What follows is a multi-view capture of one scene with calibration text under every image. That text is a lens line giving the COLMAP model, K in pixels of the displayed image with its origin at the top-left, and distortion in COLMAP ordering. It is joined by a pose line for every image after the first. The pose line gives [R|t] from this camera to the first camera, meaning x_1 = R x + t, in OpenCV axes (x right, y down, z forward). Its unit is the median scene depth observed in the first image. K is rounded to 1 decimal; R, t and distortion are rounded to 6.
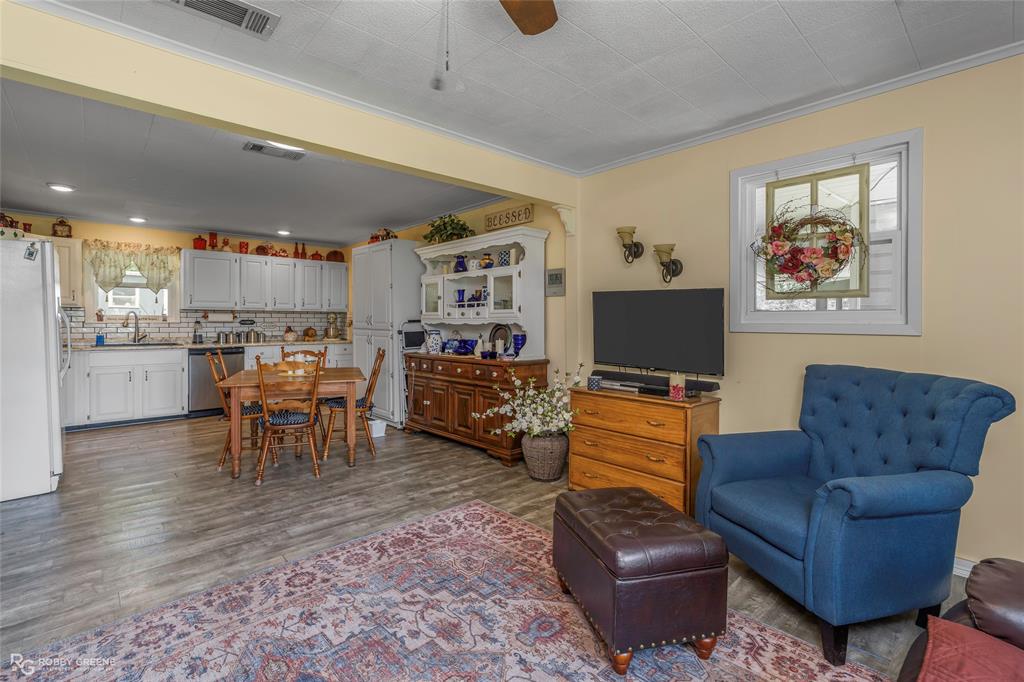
lens RADIAL K [[467.3, 0, 514.1], [0, 467.3, 325.3], [0, 0, 1]] dist [-0.001077, -0.000150]
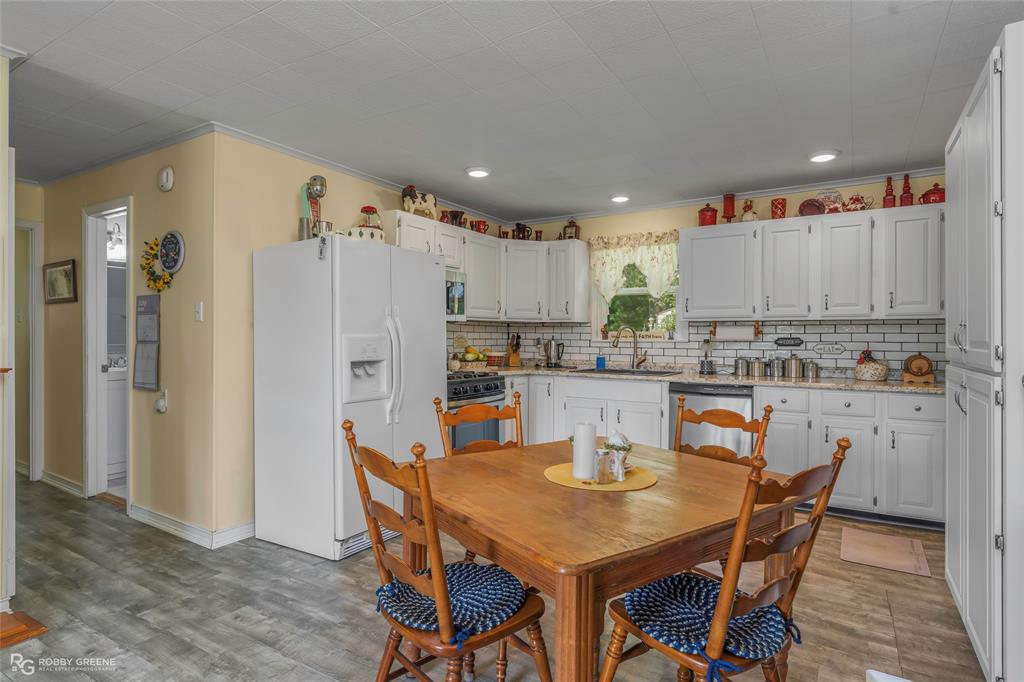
lens RADIAL K [[549.5, 0, 512.0], [0, 549.5, 341.0], [0, 0, 1]] dist [0.000302, 0.000137]
pose [[0.260445, 0.004597, -0.965478, -0.031256], [-0.012962, 0.999915, 0.001264, -0.005596], [0.965402, 0.012185, 0.260482, 0.681754]]
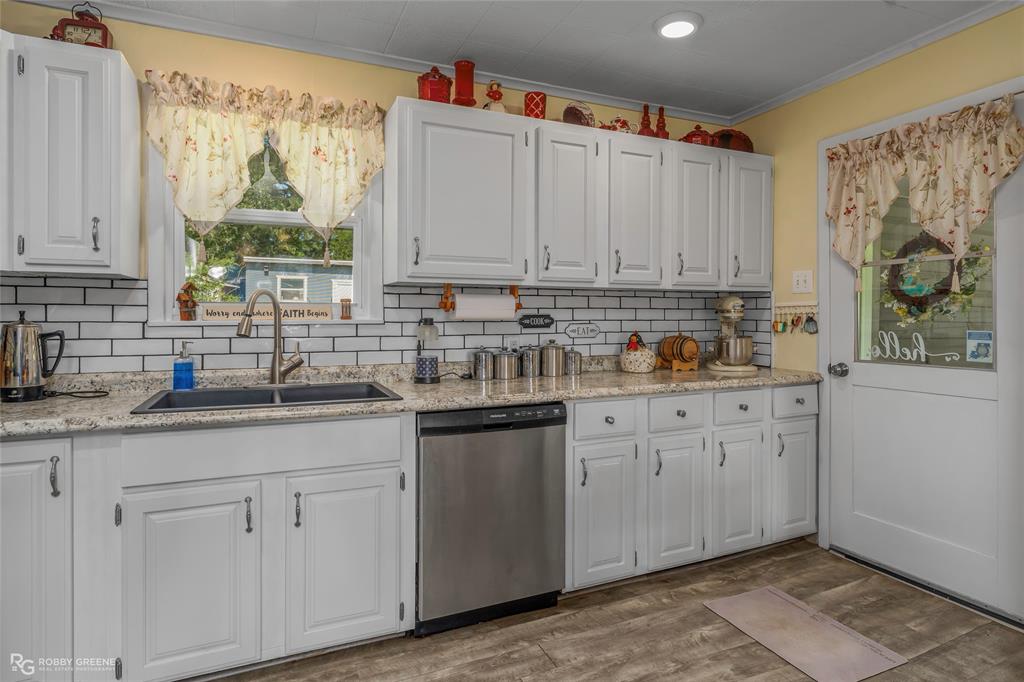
lens RADIAL K [[557.0, 0, 512.1], [0, 557.0, 317.2], [0, 0, 1]] dist [-0.001224, 0.000446]
pose [[0.946881, -0.003186, -0.321568, -0.601590], [0.000476, 0.999964, -0.008506, -0.007976], [0.321583, 0.007901, 0.946848, 0.780943]]
